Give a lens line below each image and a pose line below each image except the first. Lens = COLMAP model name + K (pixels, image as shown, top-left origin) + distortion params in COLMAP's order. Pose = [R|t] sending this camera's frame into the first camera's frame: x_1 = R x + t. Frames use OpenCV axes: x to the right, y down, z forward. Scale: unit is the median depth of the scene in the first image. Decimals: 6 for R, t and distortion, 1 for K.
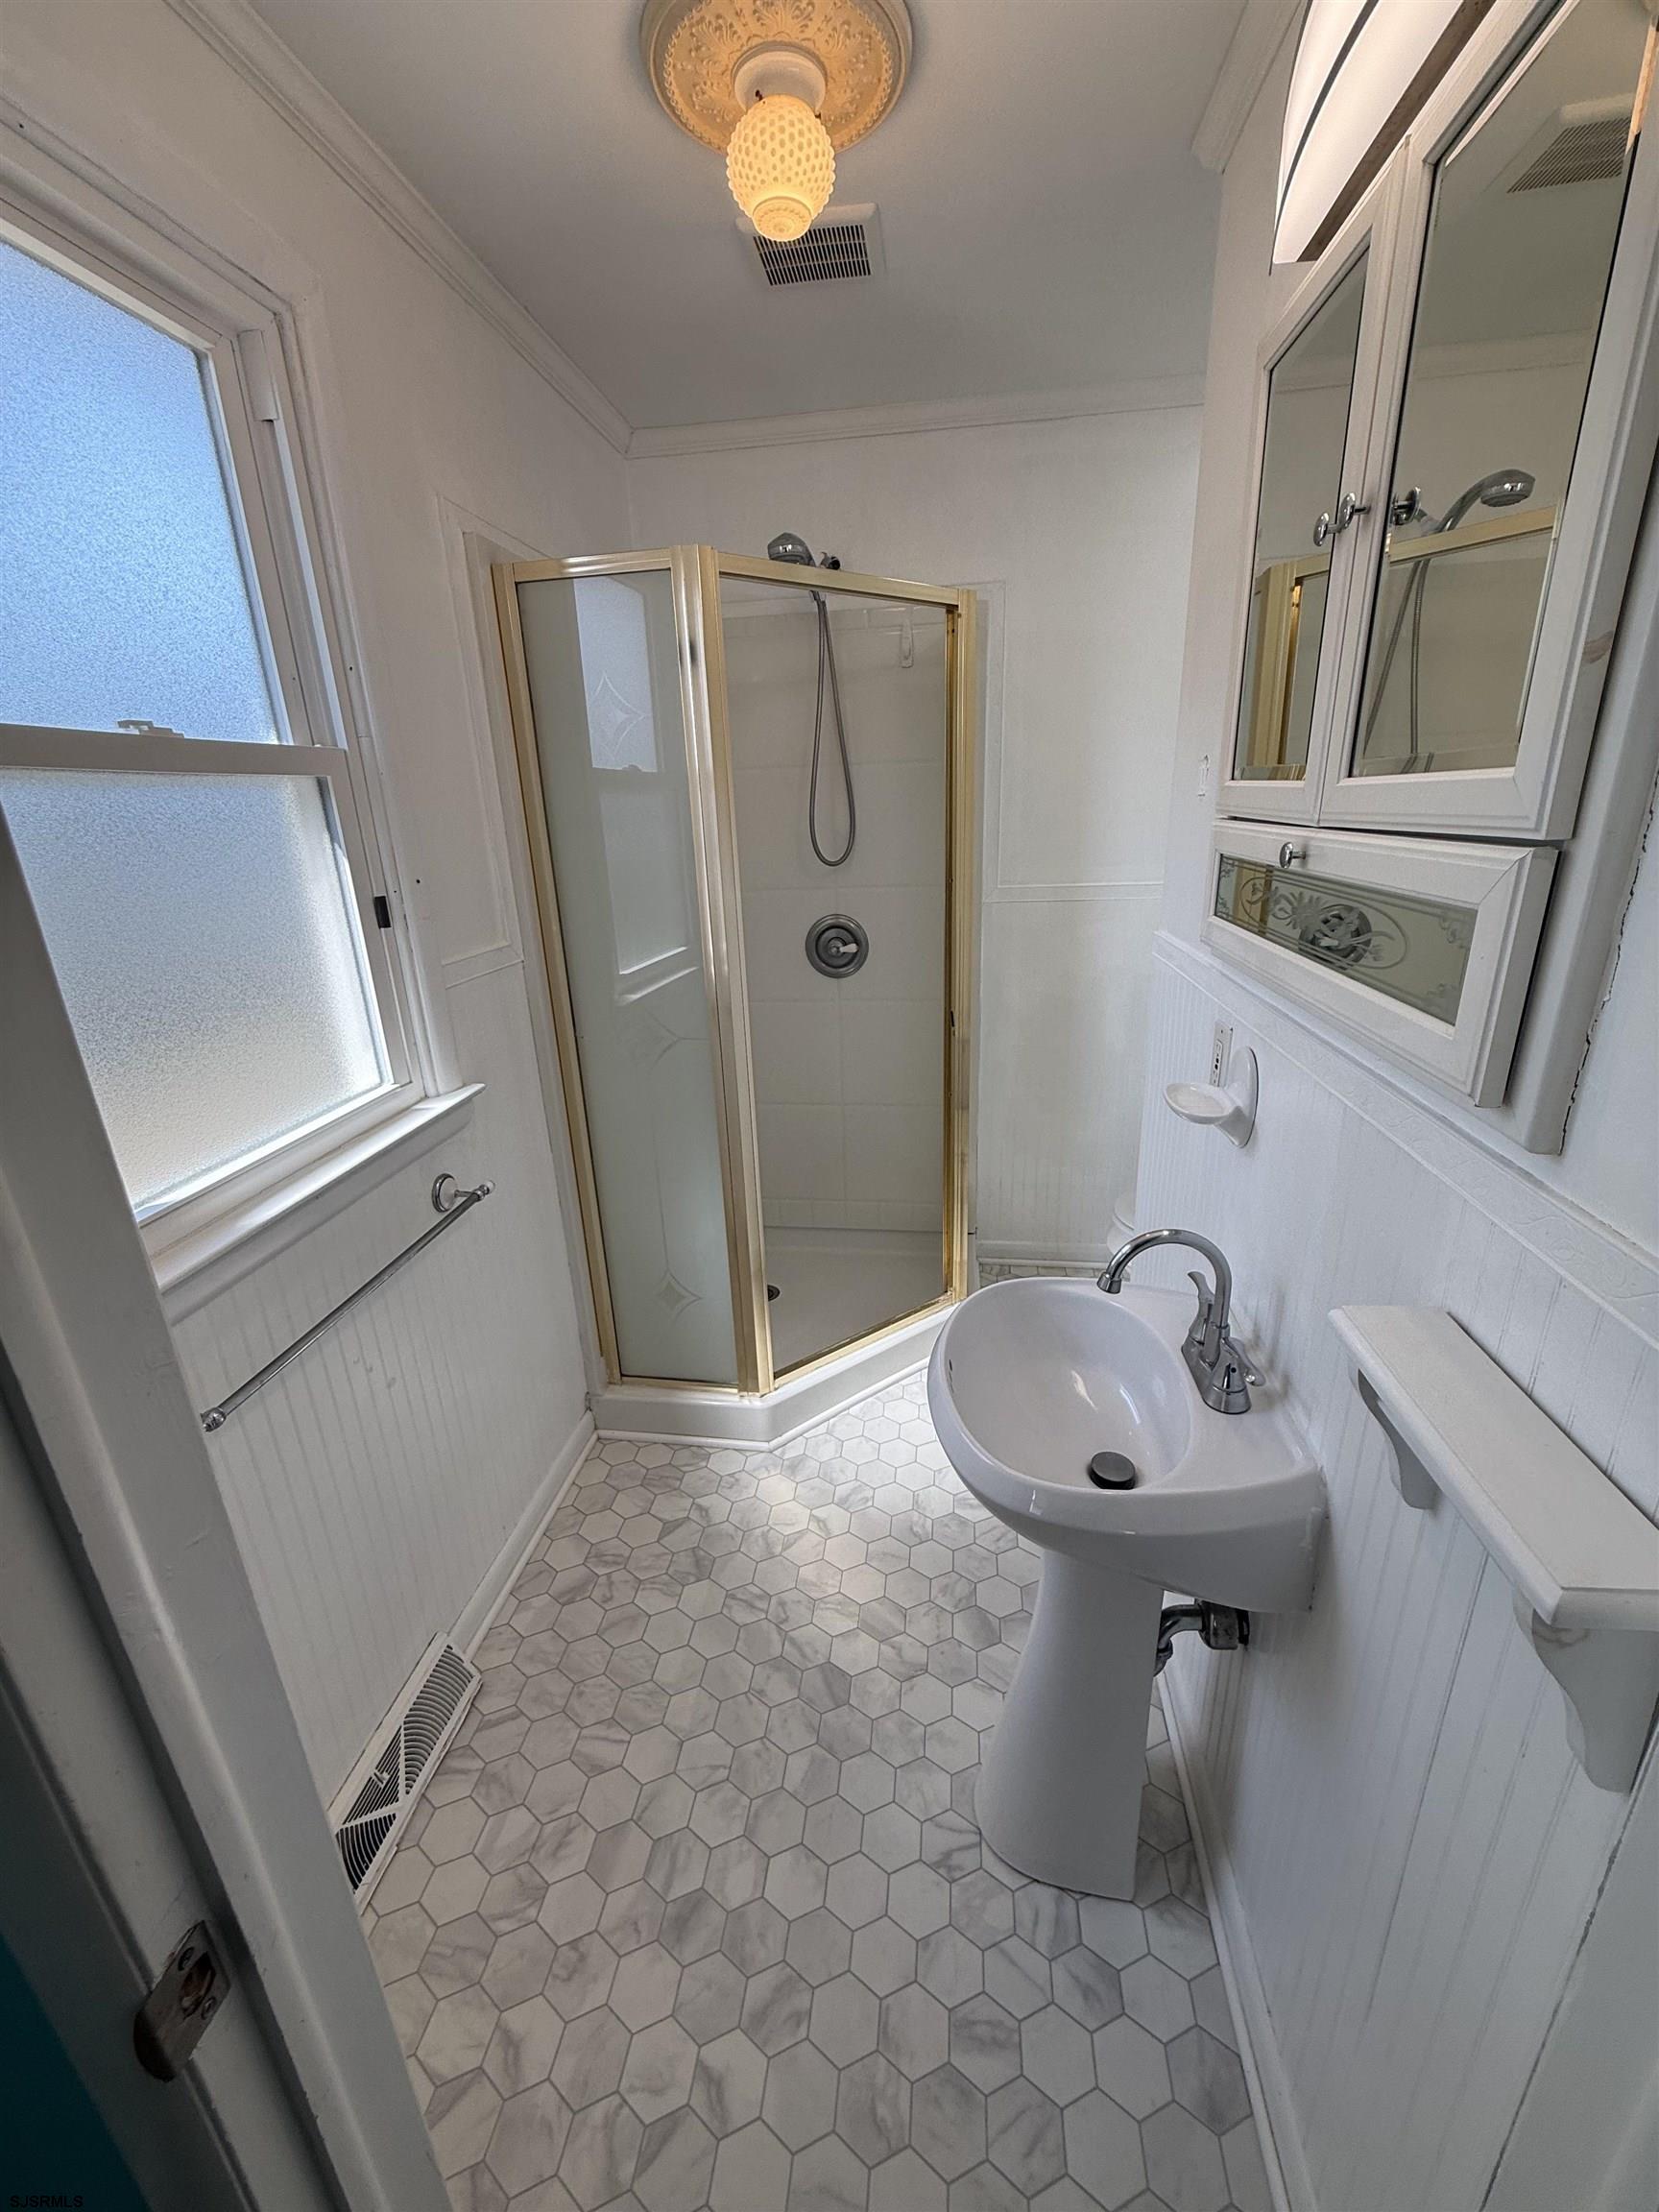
lens RADIAL K [[886.3, 0, 825.7], [0, 886.3, 1104.0], [0, 0, 1]] dist [-0.000152, -0.000340]
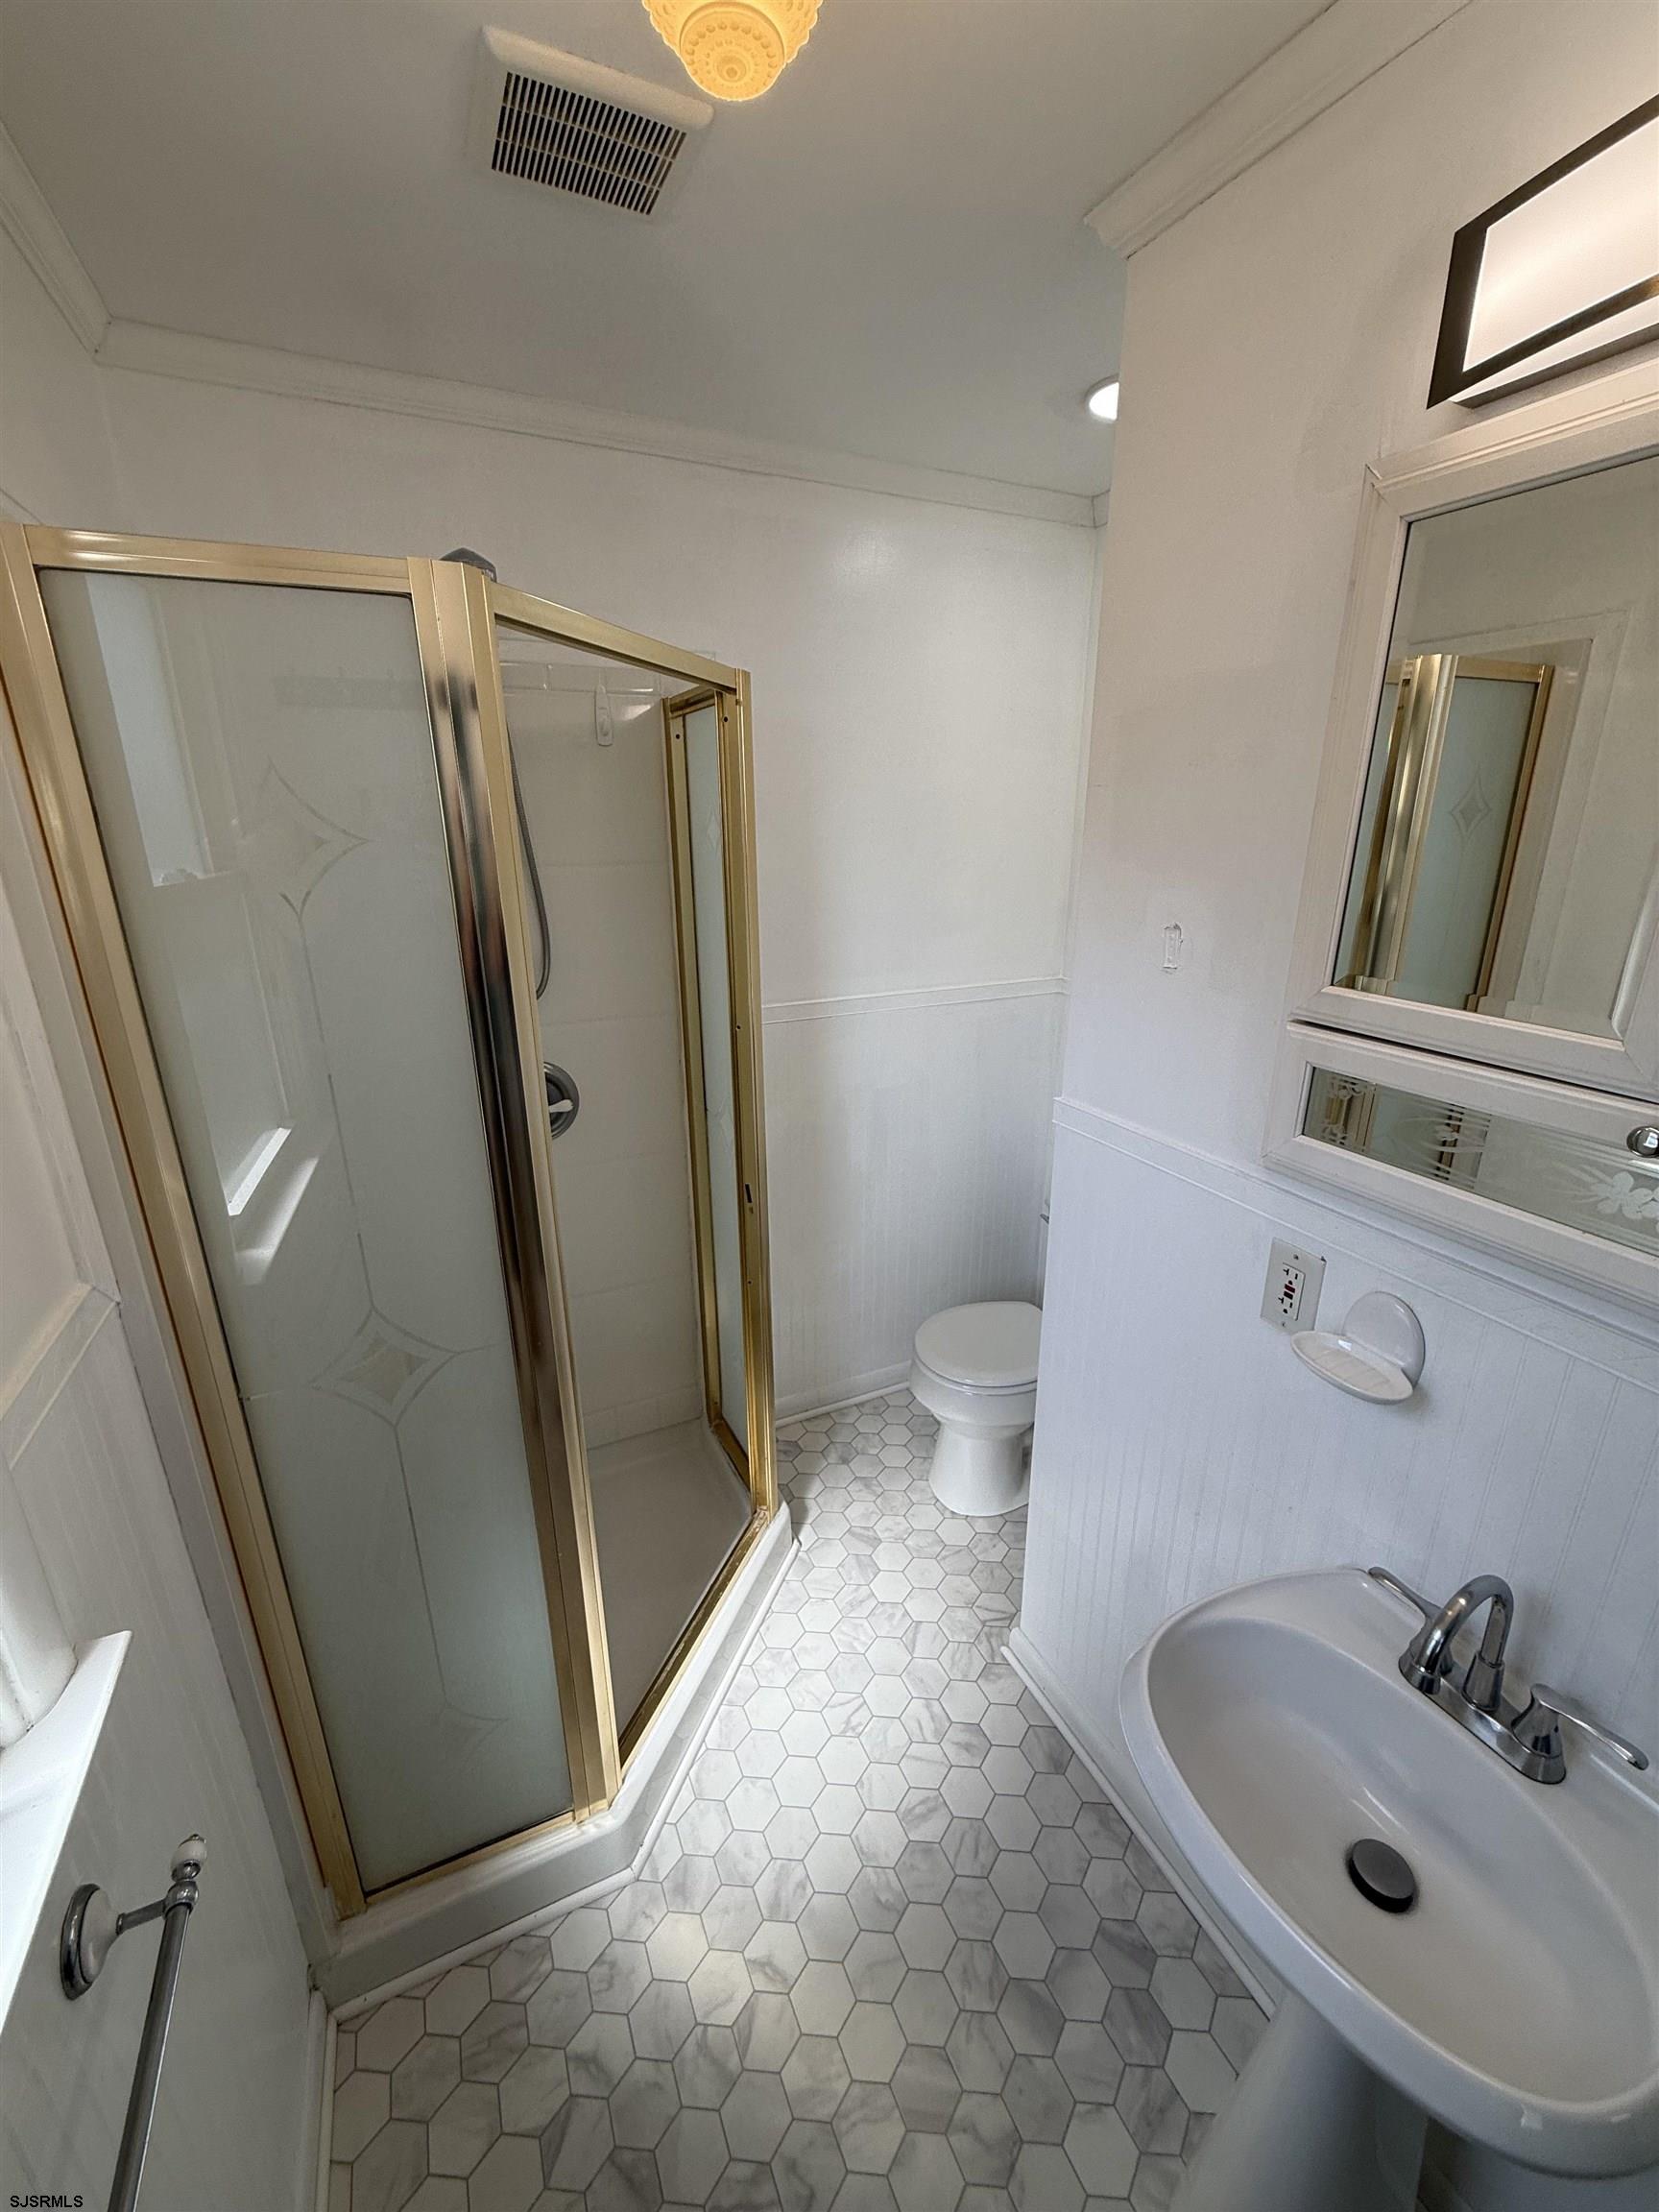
lens RADIAL K [[886.3, 0, 834.9], [0, 886.3, 1102.0], [0, 0, 1]] dist [-0.000152, -0.000340]
pose [[0.834275, -0.137646, 0.533891, -0.237332], [0.154802, 0.987863, 0.012789, -0.202332], [-0.529171, 0.071978, 0.845457, 0.324940]]
